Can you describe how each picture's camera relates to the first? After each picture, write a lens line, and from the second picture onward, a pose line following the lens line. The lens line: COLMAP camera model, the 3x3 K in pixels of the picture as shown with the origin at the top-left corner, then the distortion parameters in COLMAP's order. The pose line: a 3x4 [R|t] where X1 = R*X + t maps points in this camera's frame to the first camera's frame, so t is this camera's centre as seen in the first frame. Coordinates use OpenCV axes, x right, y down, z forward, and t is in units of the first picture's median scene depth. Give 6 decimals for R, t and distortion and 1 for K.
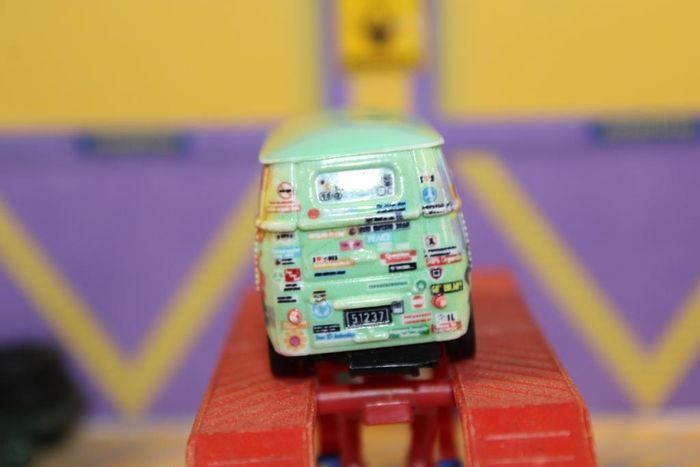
lens RADIAL K [[1763.6, 0, 350.2], [0, 1763.6, 232.8], [0, 0, 1]] dist [-0.405641, 0.000000]
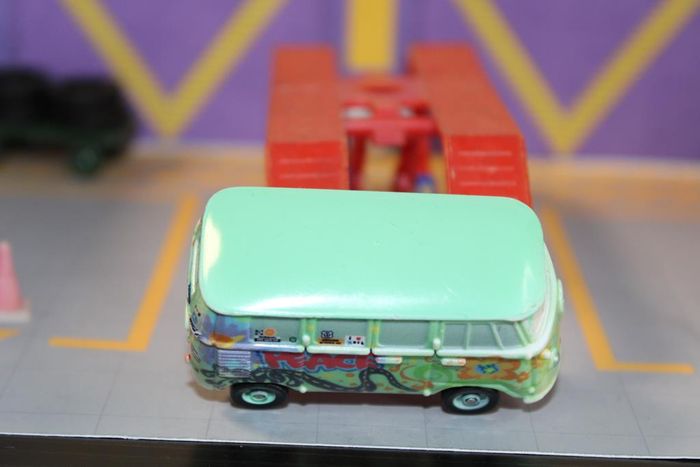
lens RADIAL K [[1763.6, 0, 350.5], [0, 1763.6, 234.0], [0, 0, 1]] dist [-0.405641, 0.000000]
pose [[0.997699, 0.050462, 0.045286, -0.091248], [-0.056361, 0.988519, 0.140189, -0.030634], [-0.037692, -0.142419, 0.989089, -0.608148]]
